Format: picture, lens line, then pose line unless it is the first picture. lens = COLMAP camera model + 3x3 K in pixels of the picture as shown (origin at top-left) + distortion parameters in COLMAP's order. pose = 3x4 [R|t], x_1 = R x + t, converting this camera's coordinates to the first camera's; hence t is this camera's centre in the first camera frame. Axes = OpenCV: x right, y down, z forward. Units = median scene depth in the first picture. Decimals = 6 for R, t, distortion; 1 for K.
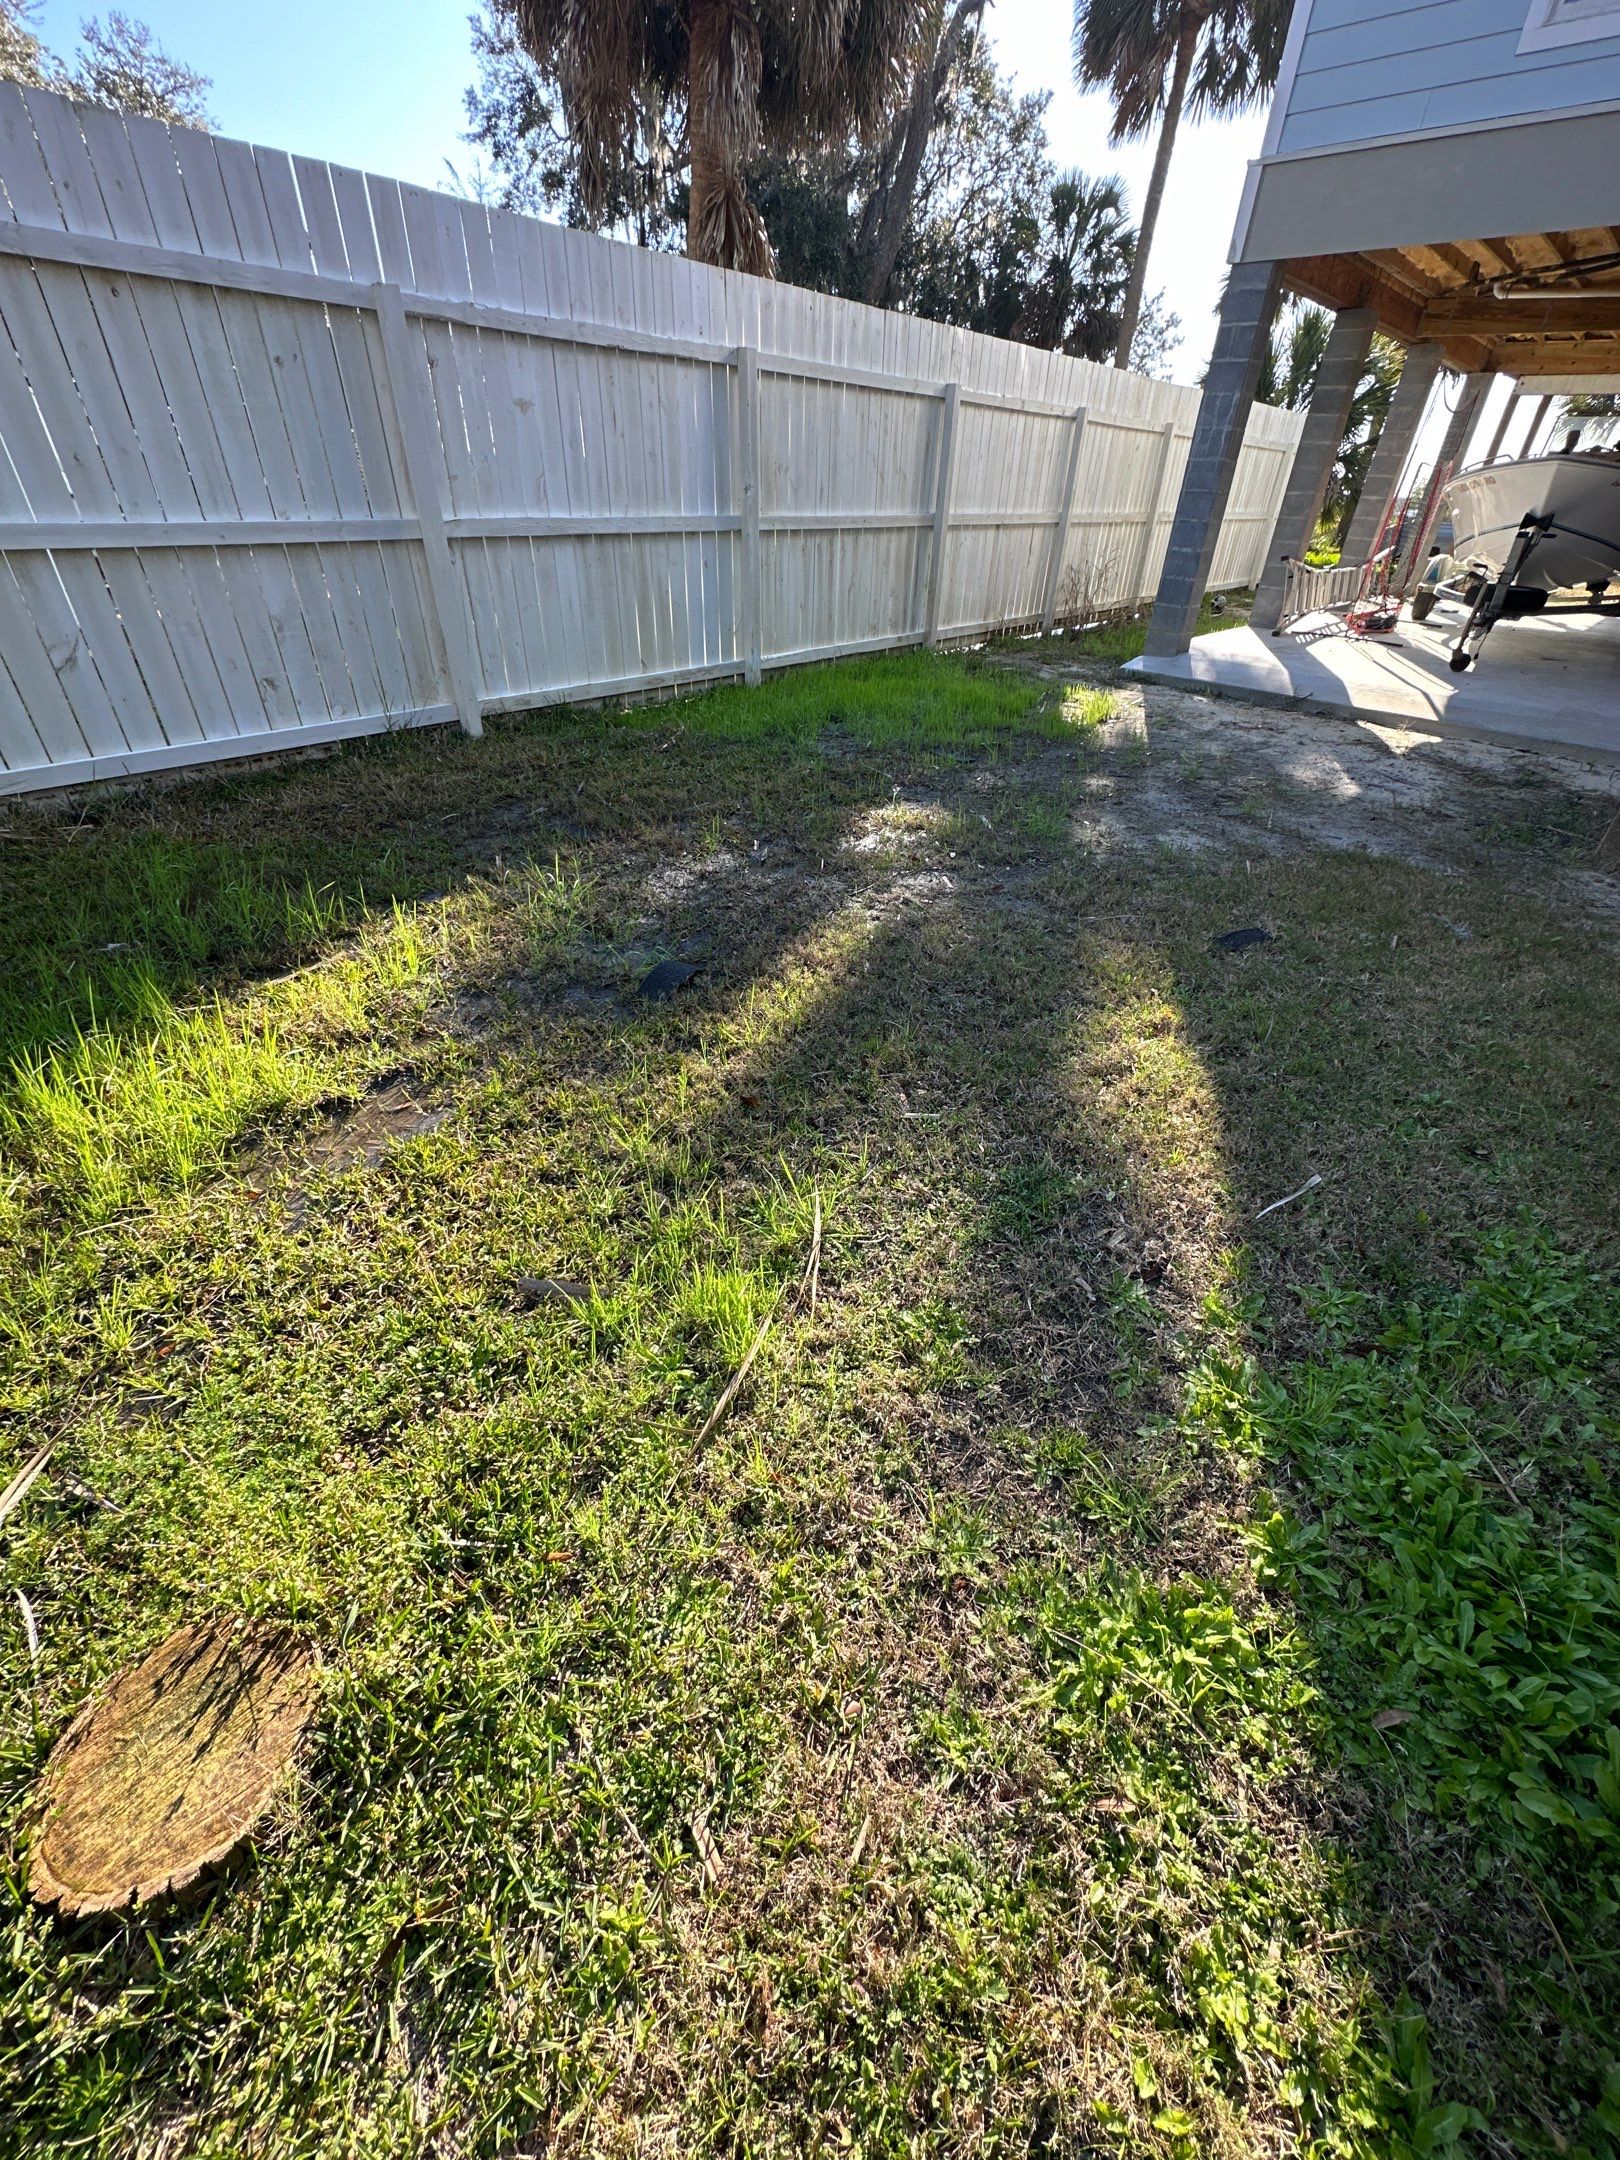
lens RADIAL K [[863.9, 0, 812.1], [0, 863.9, 1077.3], [0, 0, 1]] dist [-0.001773, 0.000359]
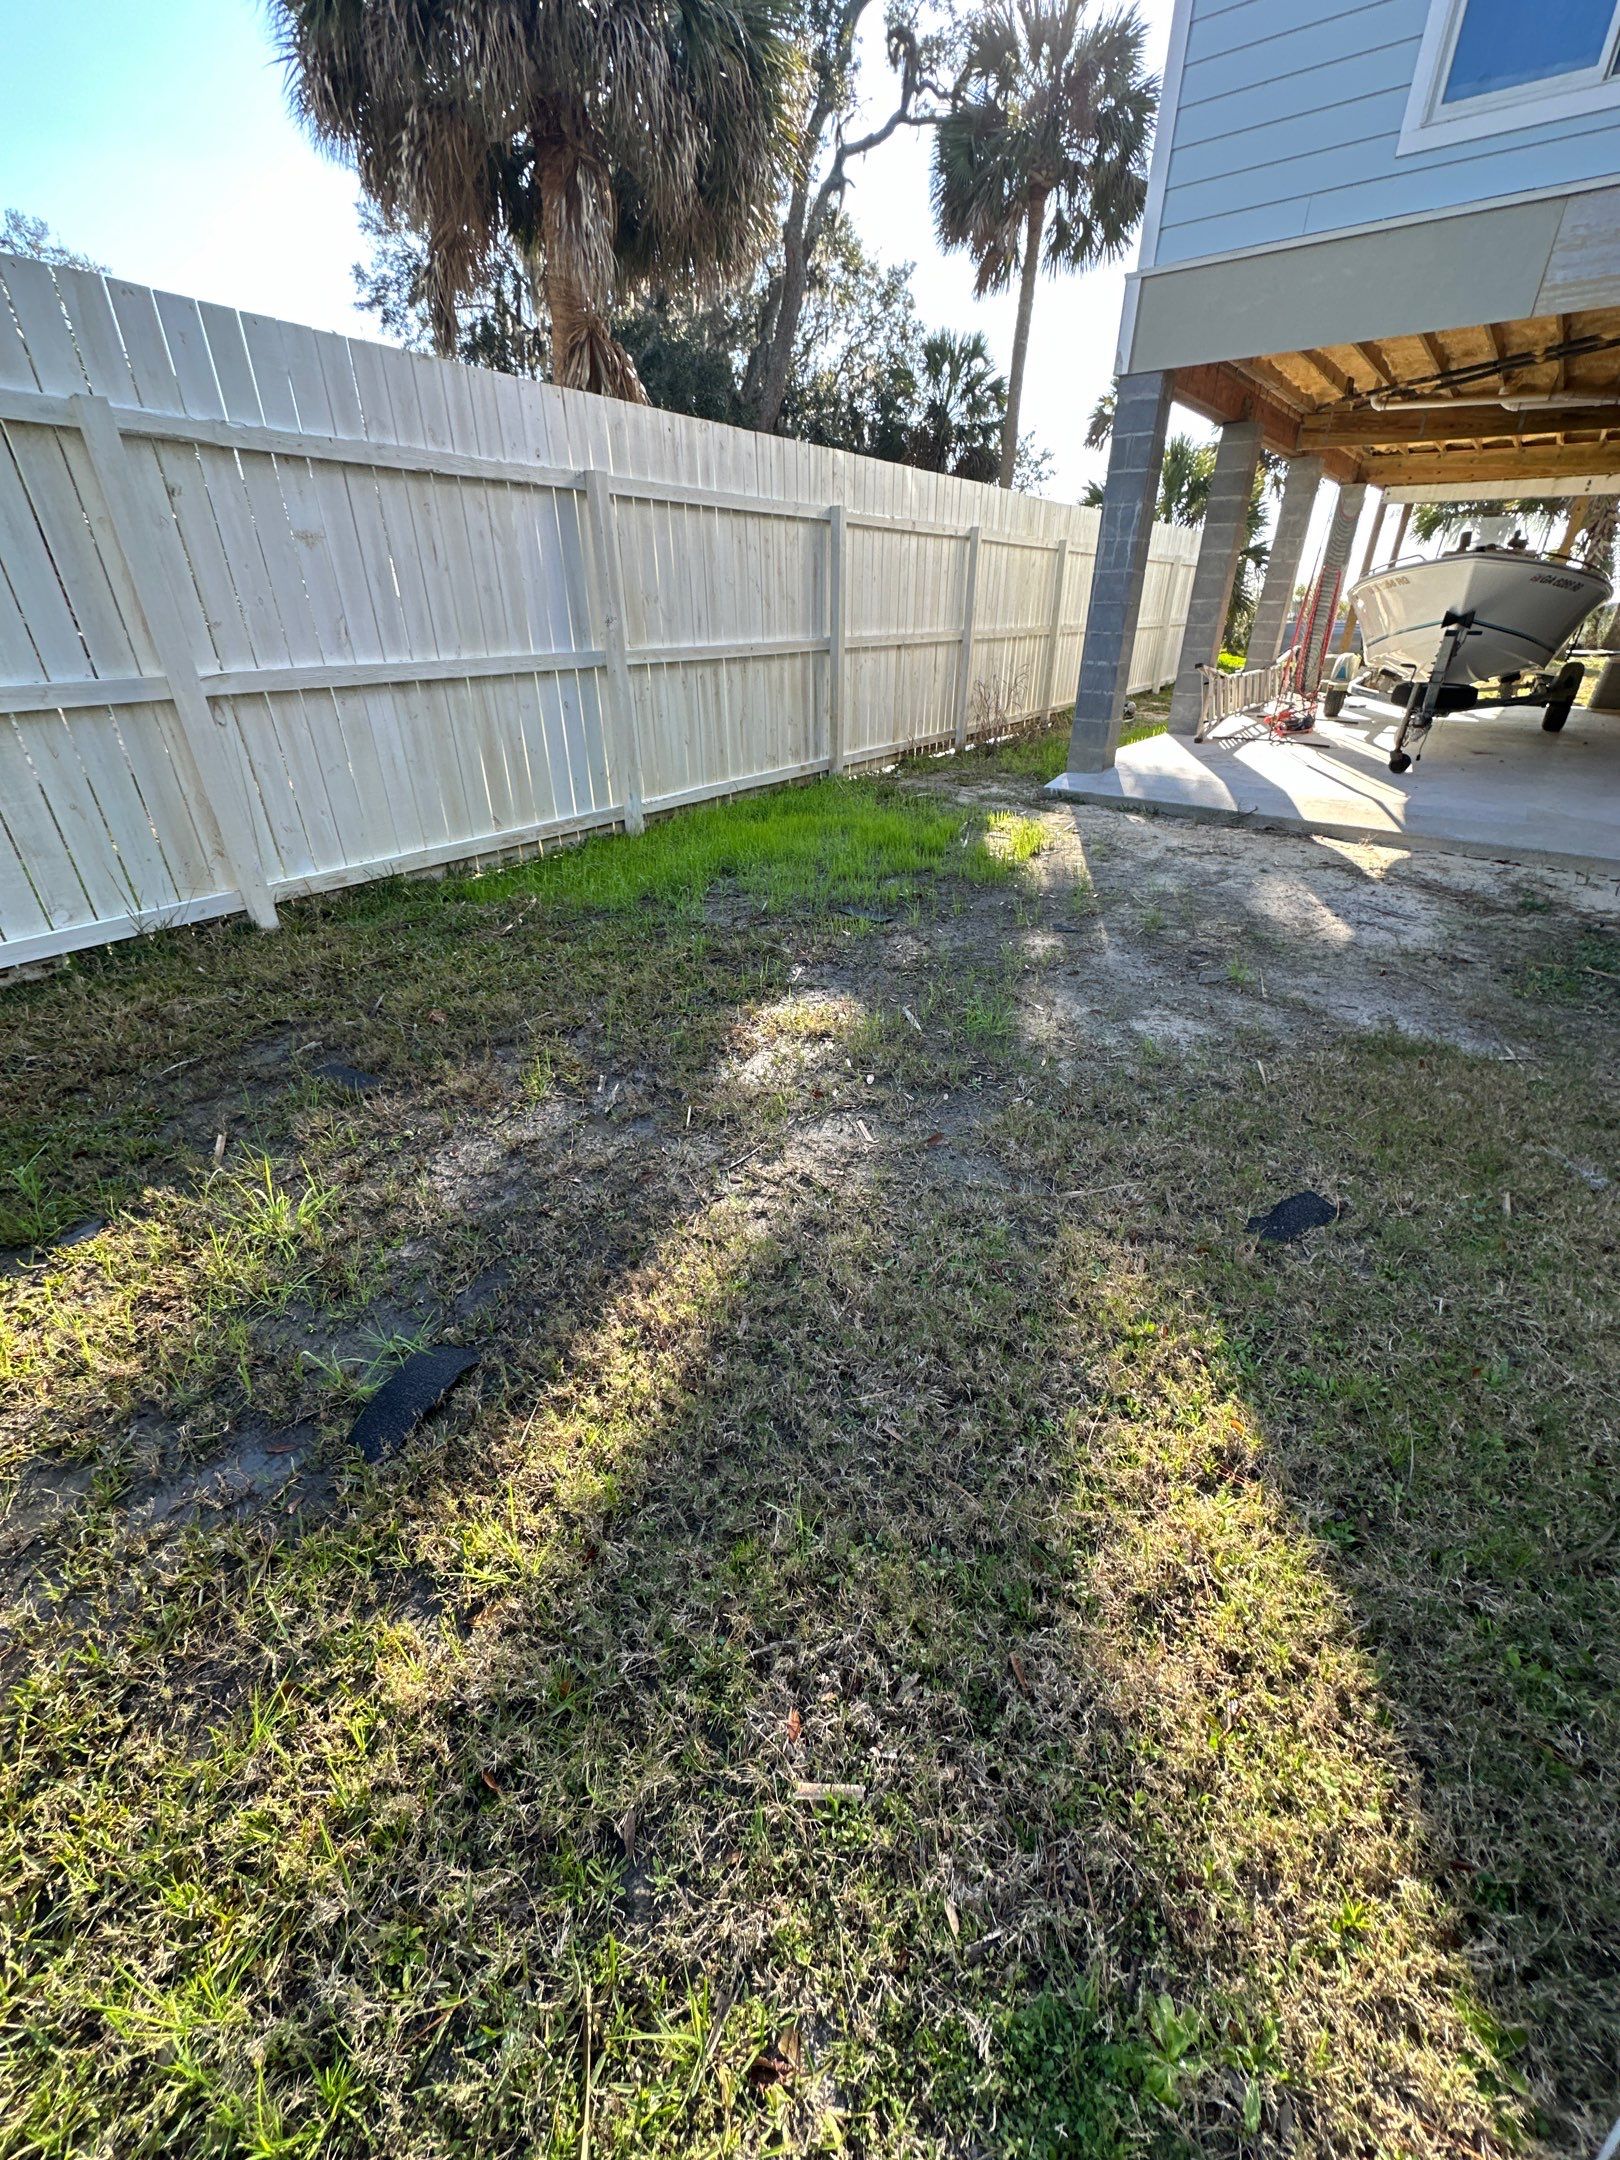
lens RADIAL K [[865.2, 0, 813.0], [0, 865.2, 1078.0], [0, 0, 1]] dist [0.000208, 0.000124]
pose [[0.995525, -0.072244, 0.060912, 0.040566], [0.078247, 0.991627, -0.102725, -0.109568], [-0.052981, 0.107032, 0.992843, 0.157651]]
